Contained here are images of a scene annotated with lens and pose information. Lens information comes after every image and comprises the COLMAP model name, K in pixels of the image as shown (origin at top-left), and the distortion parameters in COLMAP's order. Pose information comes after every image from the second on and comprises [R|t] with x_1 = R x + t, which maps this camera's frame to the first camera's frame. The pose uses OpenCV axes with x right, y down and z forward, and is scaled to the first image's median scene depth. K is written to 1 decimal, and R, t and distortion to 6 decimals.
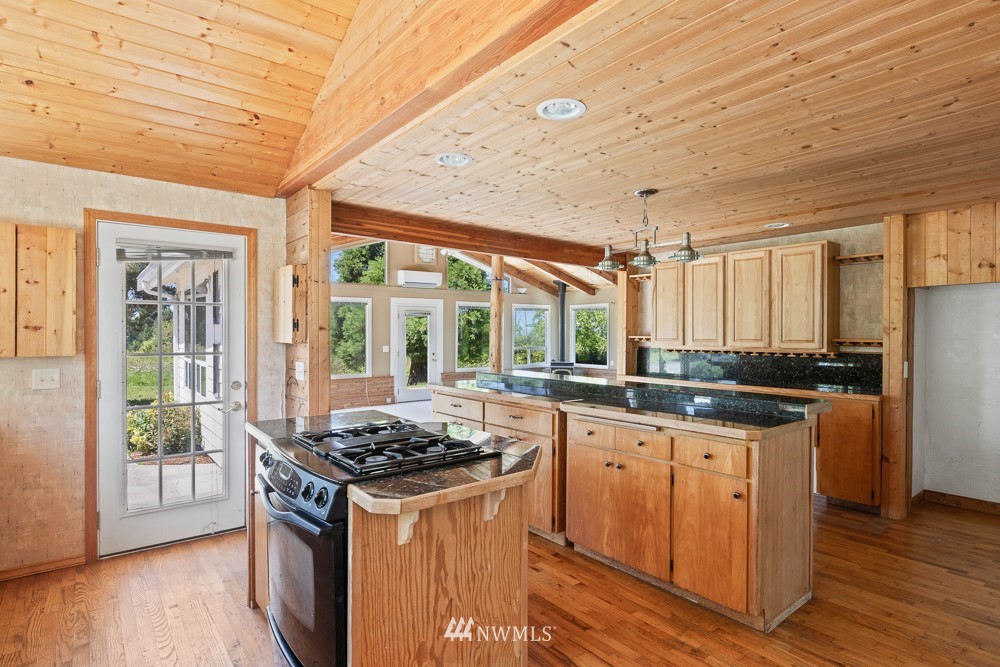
lens RADIAL K [[515.5, 0, 497.8], [0, 515.5, 335.6], [0, 0, 1]] dist [0.005062, 0.000559]
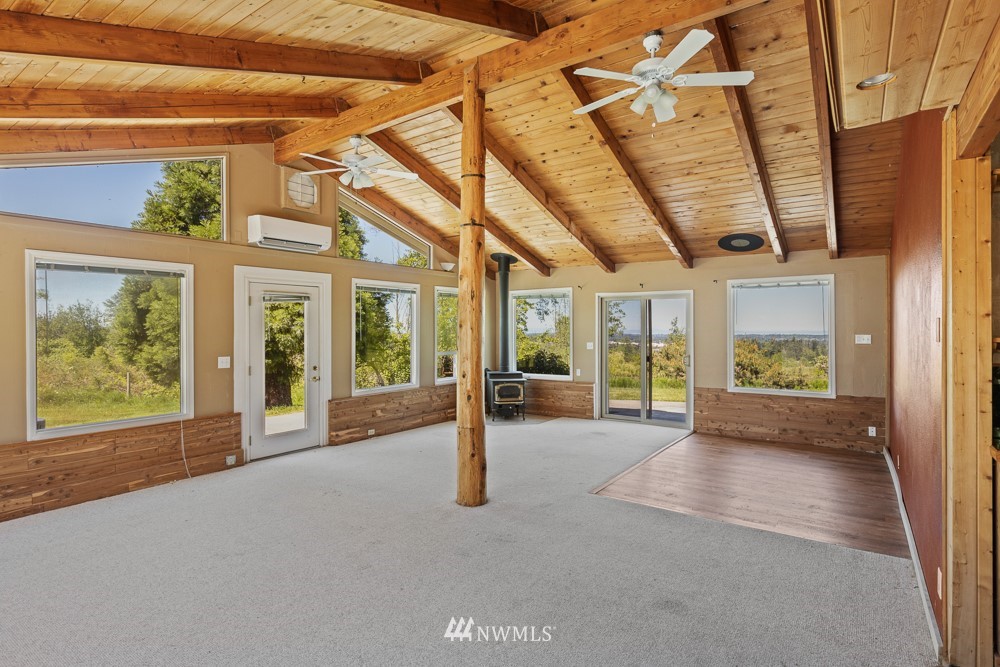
lens RADIAL K [[515.5, 0, 497.3], [0, 515.5, 329.6], [0, 0, 1]] dist [0.005062, 0.000559]
pose [[0.958920, -0.006301, 0.283606, -0.089610], [0.007761, 0.999962, -0.004022, -0.003362], [-0.283570, 0.006057, 0.958932, 0.376108]]
